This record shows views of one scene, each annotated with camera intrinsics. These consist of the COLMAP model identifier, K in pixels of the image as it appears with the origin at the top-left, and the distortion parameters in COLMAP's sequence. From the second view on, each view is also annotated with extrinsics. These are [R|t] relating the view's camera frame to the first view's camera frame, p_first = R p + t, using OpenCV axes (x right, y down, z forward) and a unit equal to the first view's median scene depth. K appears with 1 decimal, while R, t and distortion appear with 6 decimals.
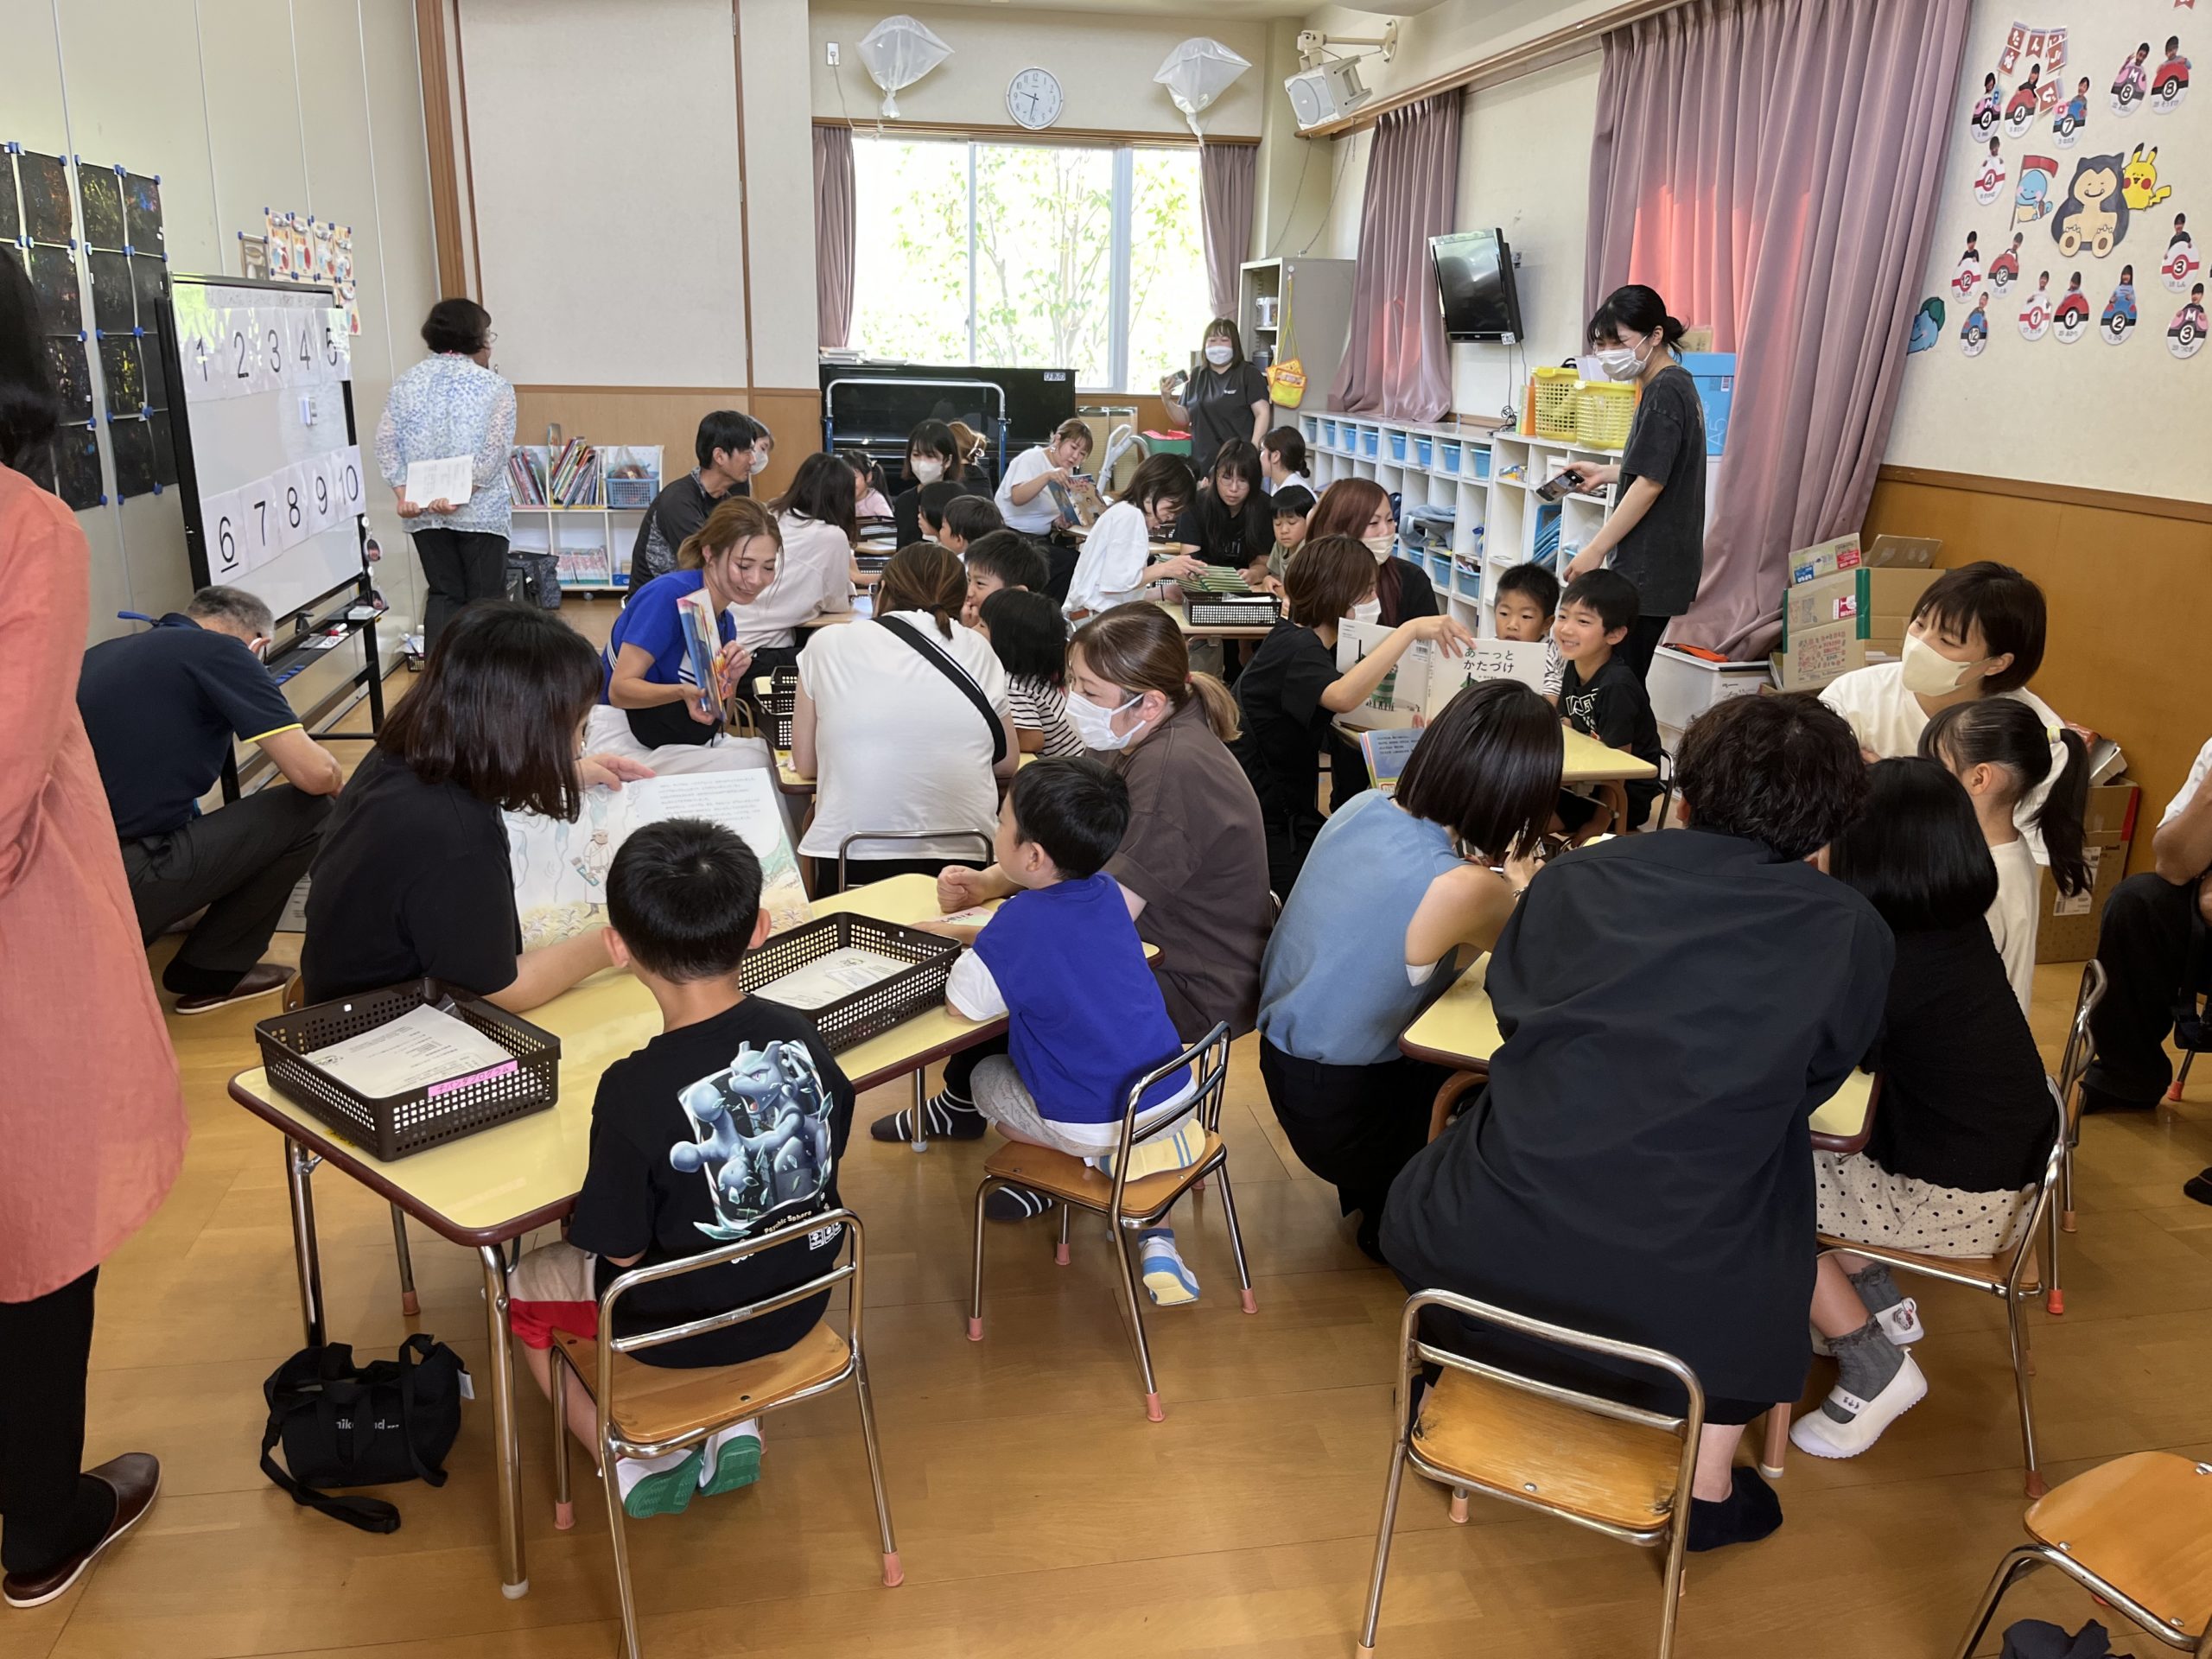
lens RADIAL K [[1680.1, 0, 1100.2], [0, 1680.1, 834.6], [0, 0, 1]] dist [0.063150, -0.083206]
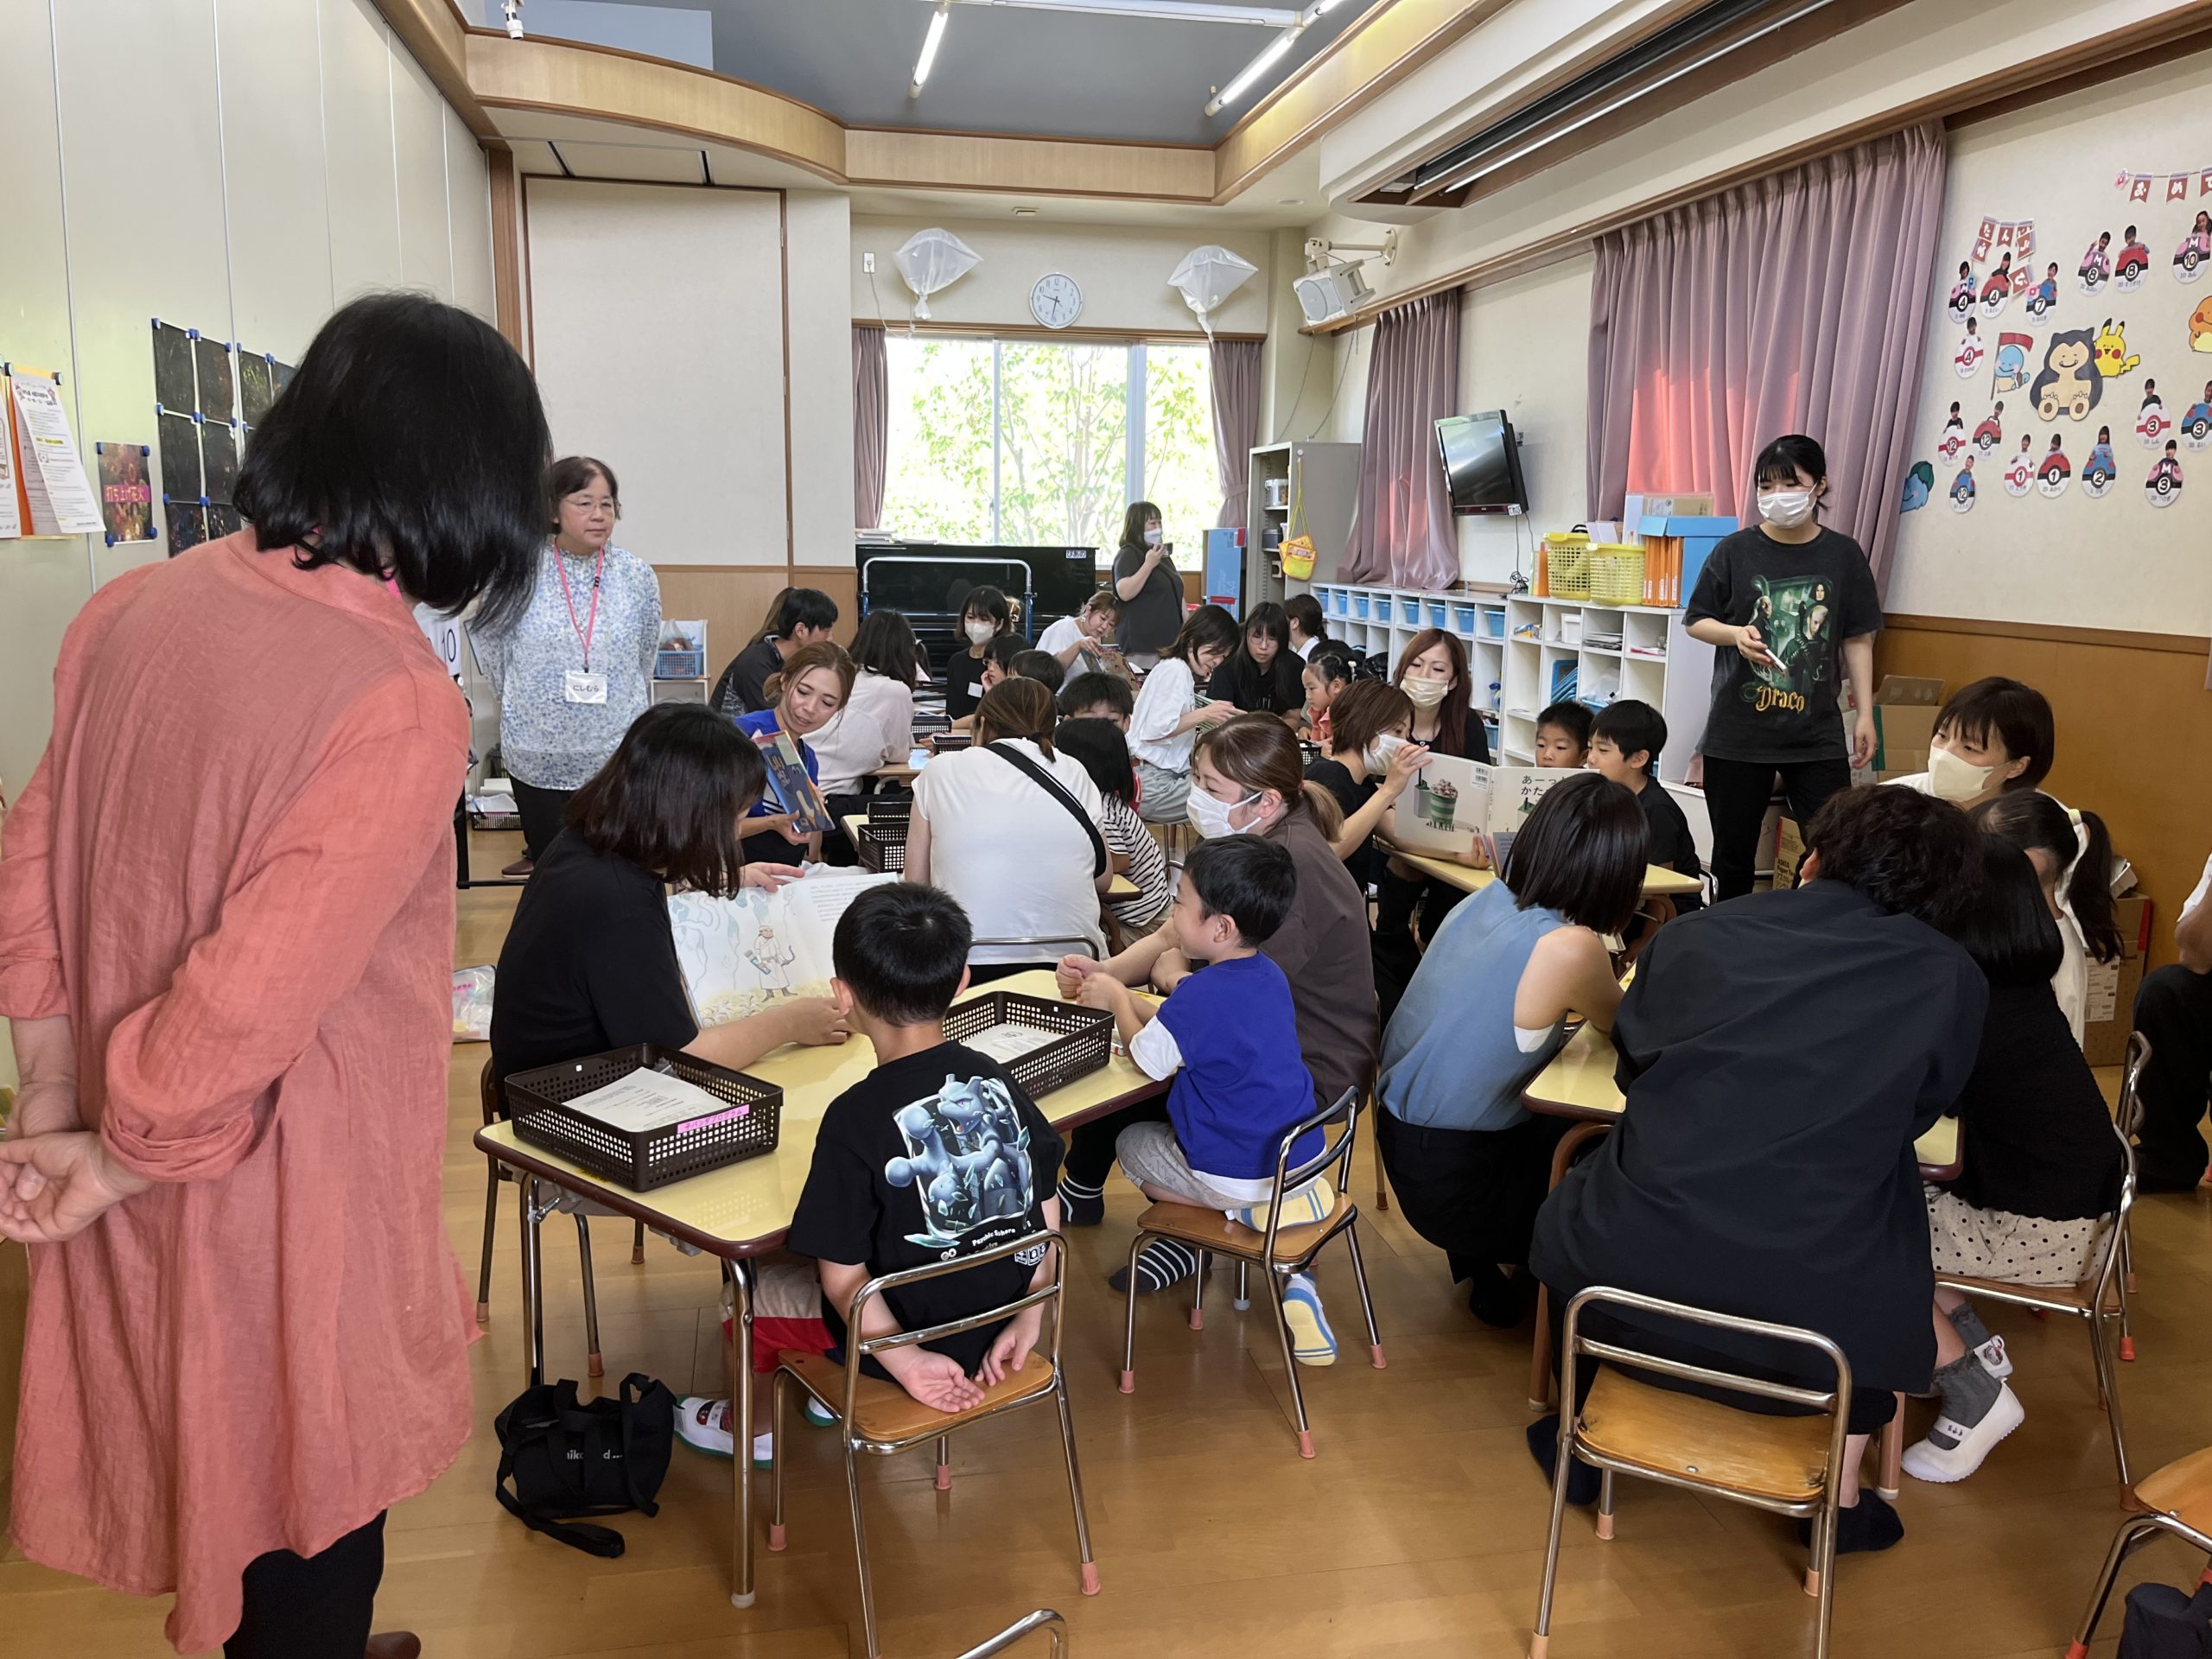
lens RADIAL K [[1680.1, 0, 1098.5], [0, 1680.1, 834.0], [0, 0, 1]] dist [0.063150, -0.083206]
pose [[0.999881, -0.010547, 0.011216, -0.092584], [0.011702, 0.994025, -0.108523, 0.059005], [-0.010004, 0.108641, 0.994031, -0.091260]]
